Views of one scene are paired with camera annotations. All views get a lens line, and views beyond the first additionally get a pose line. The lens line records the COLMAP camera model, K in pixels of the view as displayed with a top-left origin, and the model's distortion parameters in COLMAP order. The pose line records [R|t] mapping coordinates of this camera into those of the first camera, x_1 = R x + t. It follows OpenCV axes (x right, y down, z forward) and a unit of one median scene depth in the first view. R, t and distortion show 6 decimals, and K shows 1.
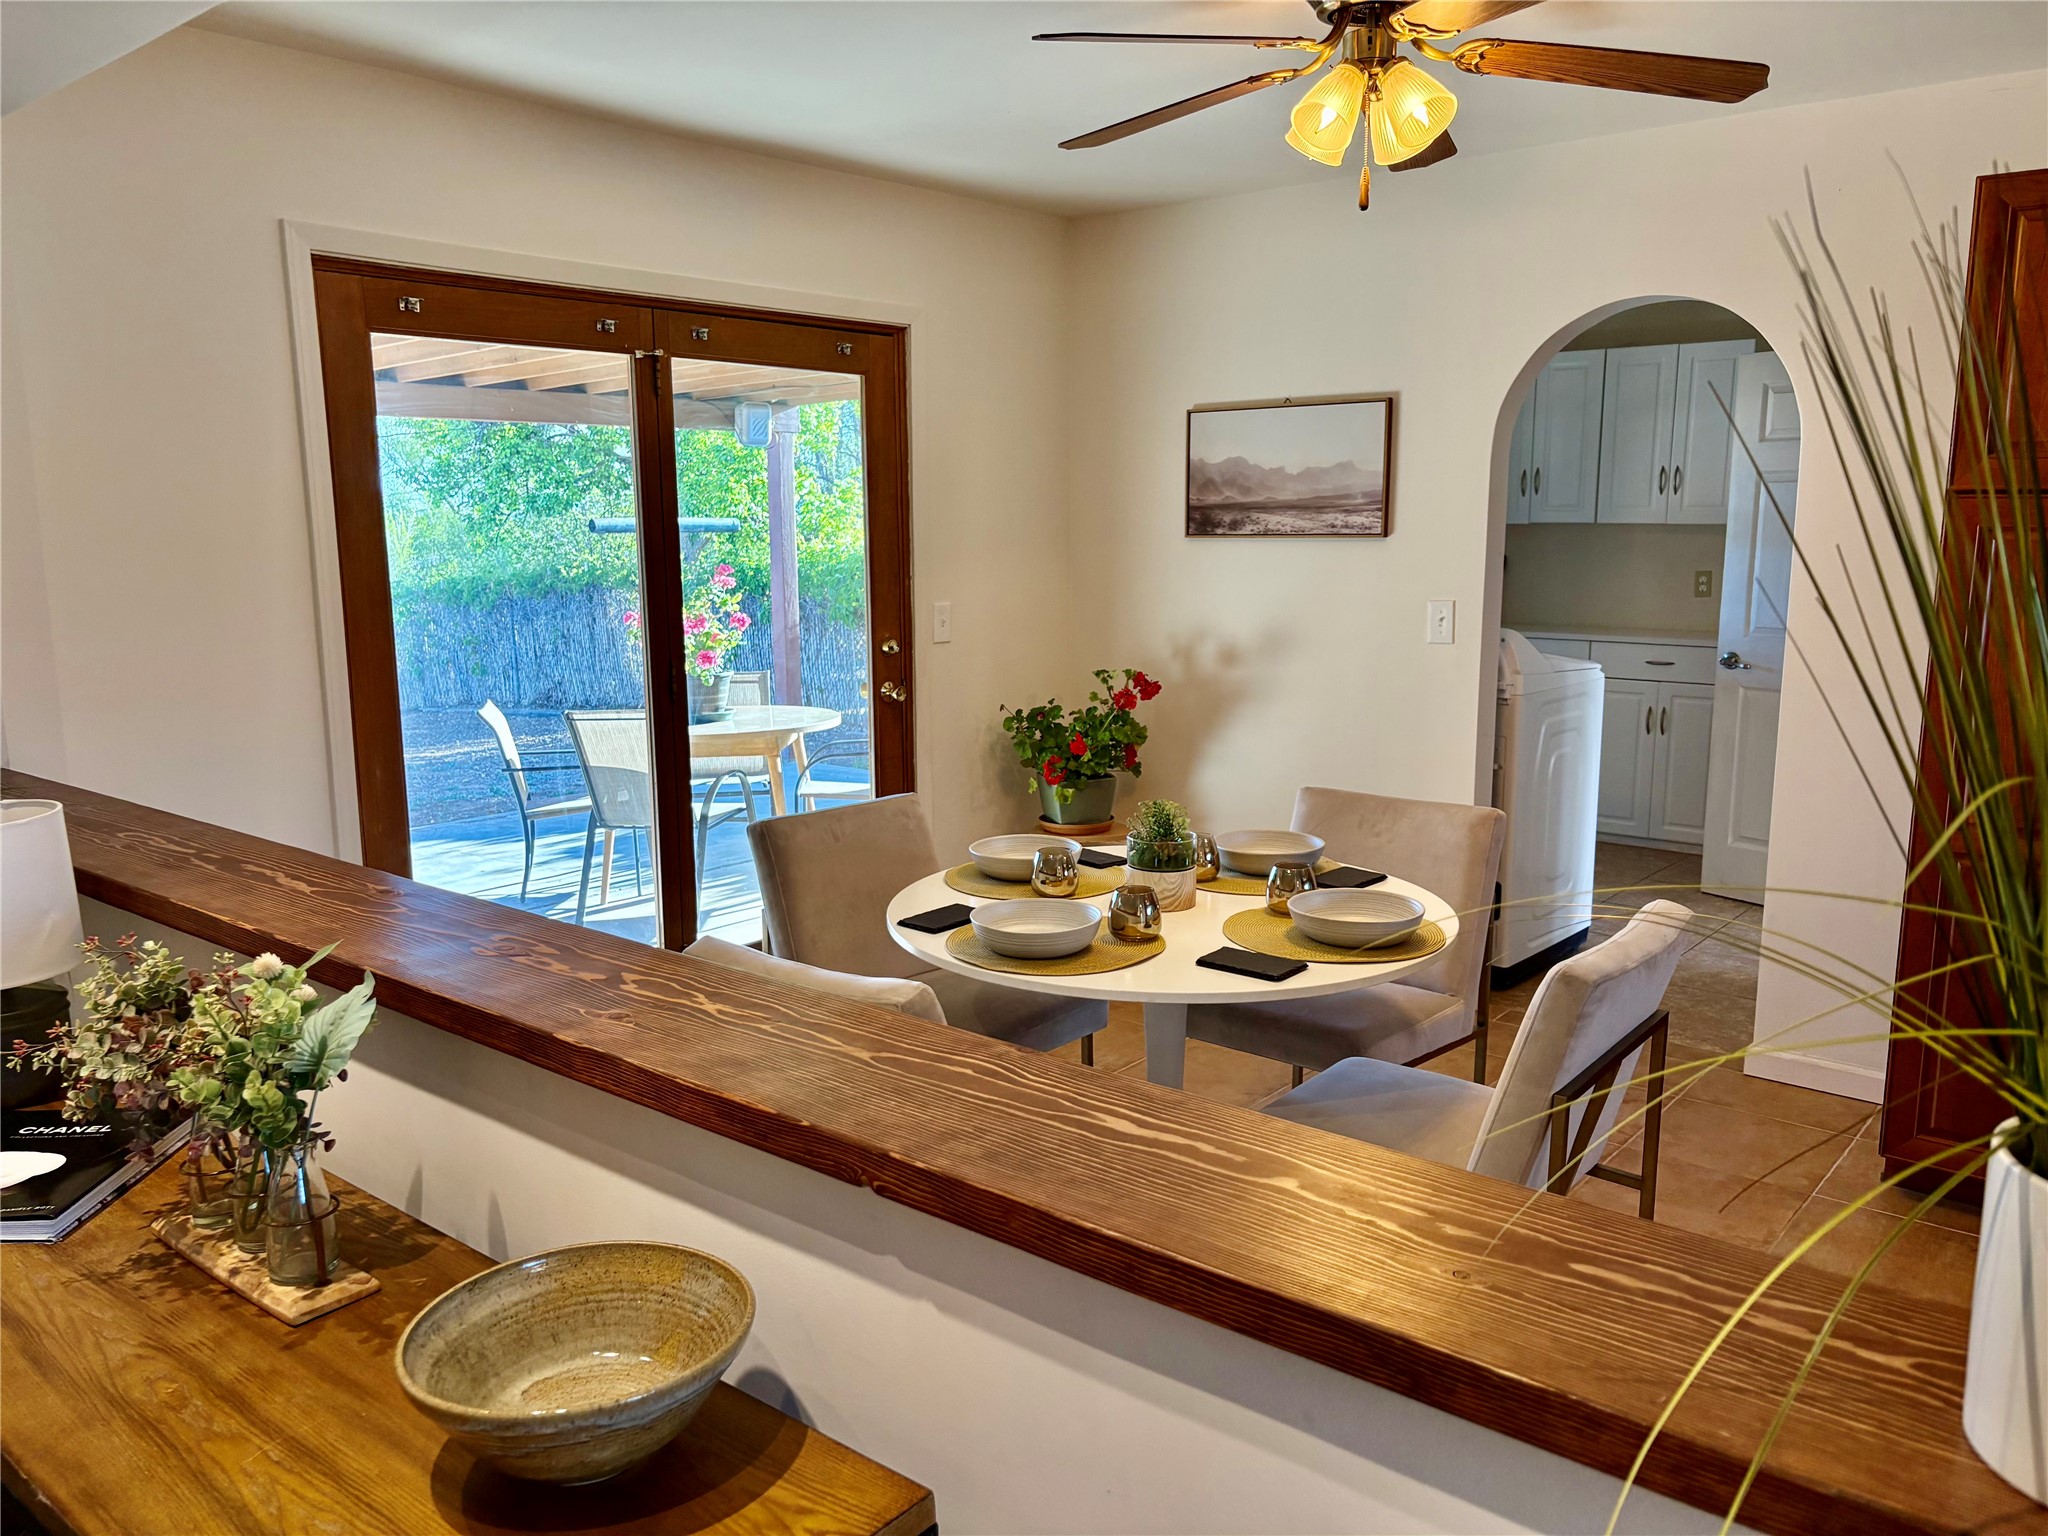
lens RADIAL K [[1526.5, 0, 1024.0], [0, 1526.5, 768.0], [0, 0, 1]] dist [0.044270, -0.046083]
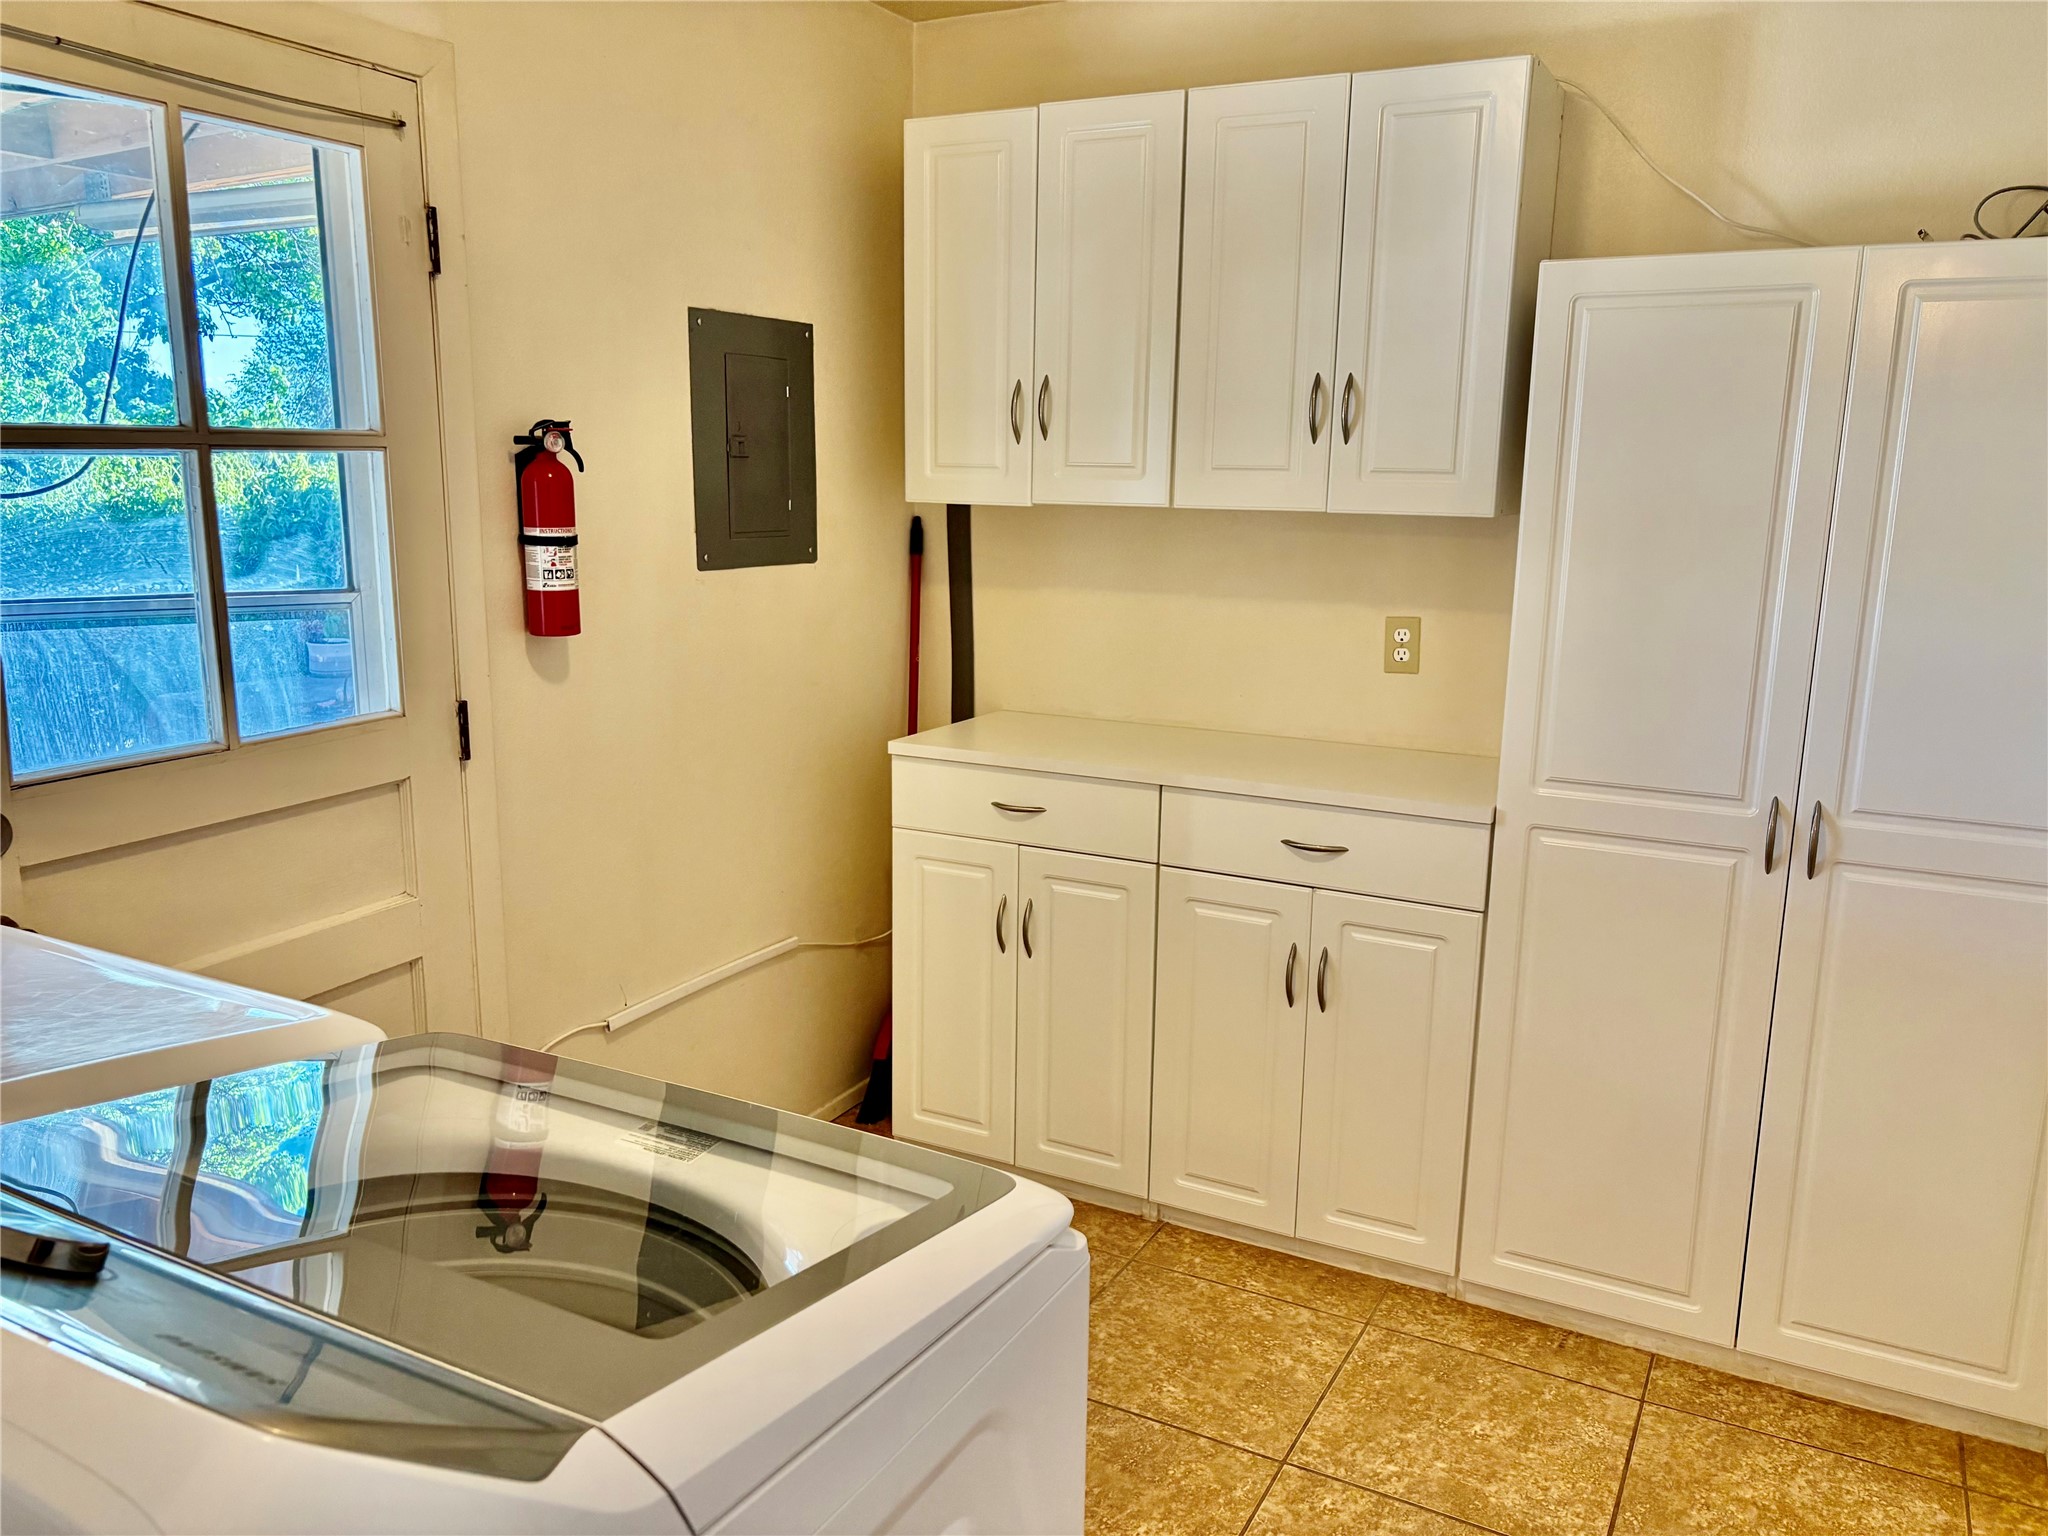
lens RADIAL K [[1526.5, 0, 1024.0], [0, 1526.5, 768.0], [0, 0, 1]] dist [0.044270, -0.046083]
pose [[0.976621, -0.029643, 0.212914, 0.492176], [0.021856, 0.999007, 0.038834, -0.214279], [-0.213853, -0.033273, 0.976299, 1.214782]]
